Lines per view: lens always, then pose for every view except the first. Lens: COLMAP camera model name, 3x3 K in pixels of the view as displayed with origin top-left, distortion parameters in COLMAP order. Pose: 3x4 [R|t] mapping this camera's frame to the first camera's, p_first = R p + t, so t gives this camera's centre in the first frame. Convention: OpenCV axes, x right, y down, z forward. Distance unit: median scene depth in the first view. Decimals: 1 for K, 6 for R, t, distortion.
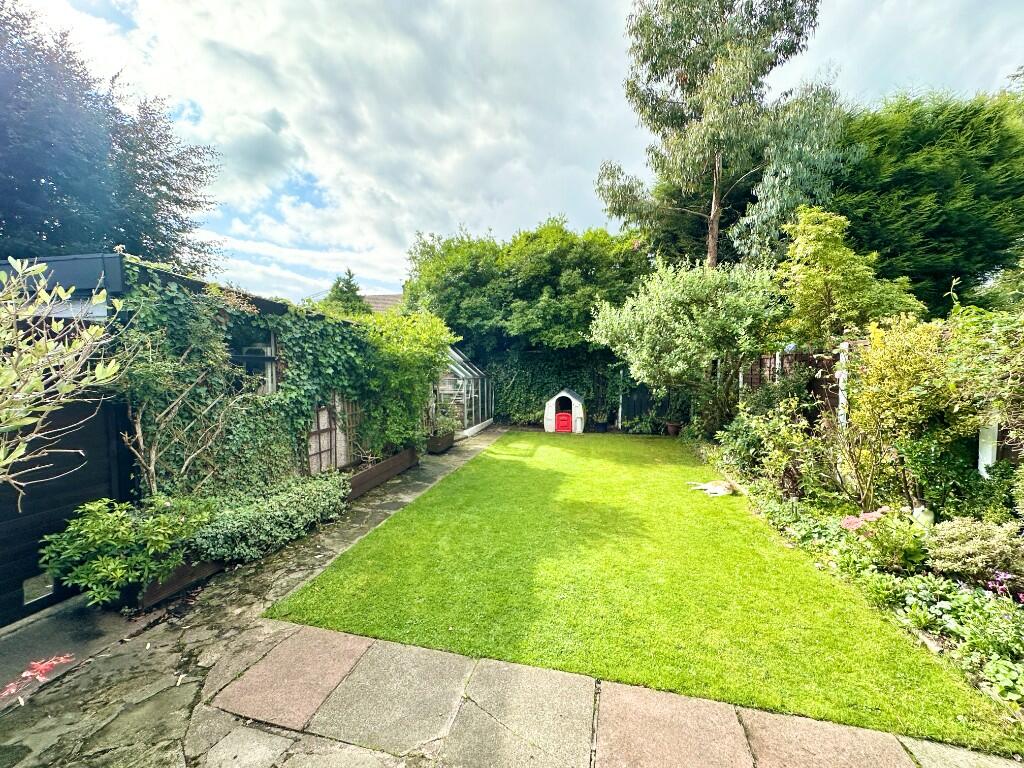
lens RADIAL K [[409.3, 0, 512.8], [0, 409.3, 384.7], [0, 0, 1]] dist [0.000101, -0.000179]
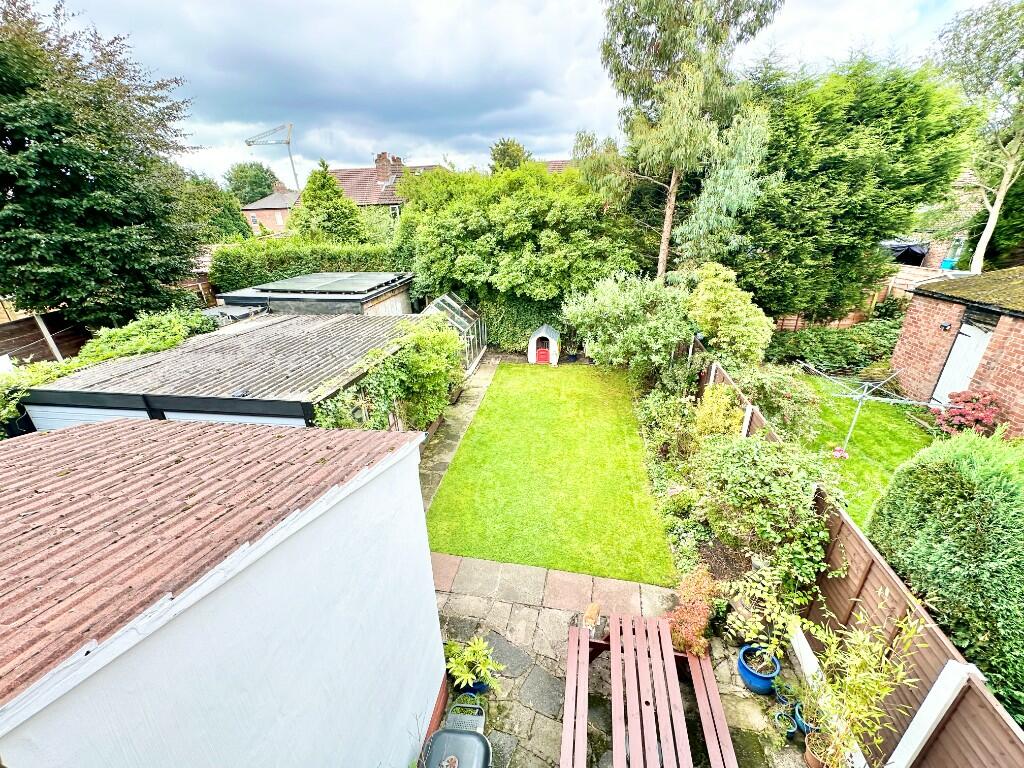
lens RADIAL K [[409.3, 0, 511.8], [0, 409.3, 382.5], [0, 0, 1]] dist [0.000101, -0.000179]
pose [[0.998841, -0.038730, 0.028568, -0.013101], [0.026240, 0.935881, 0.351339, -0.284765], [-0.040343, -0.350182, 0.935813, -0.226358]]
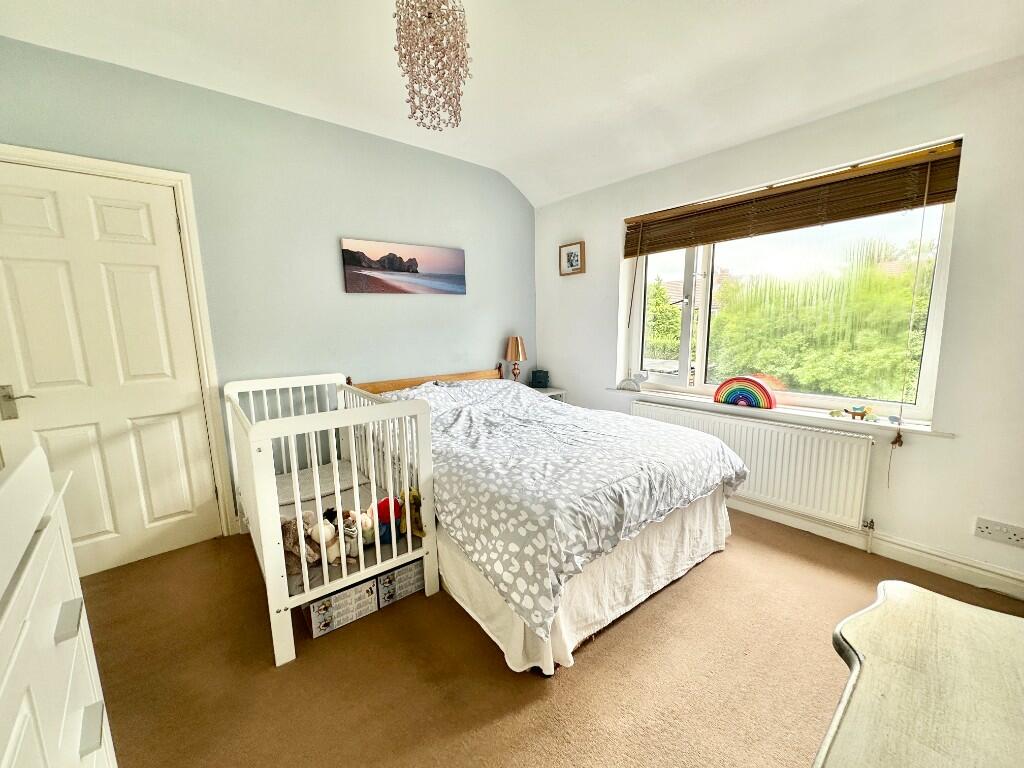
lens RADIAL K [[409.3, 0, 513.8], [0, 409.3, 381.3], [0, 0, 1]] dist [0.000101, -0.000179]
pose [[0.781051, 0.075959, -0.619830, 0.086044], [-0.005867, 0.993423, 0.114349, -0.260688], [0.624439, -0.085675, 0.776360, -0.534793]]
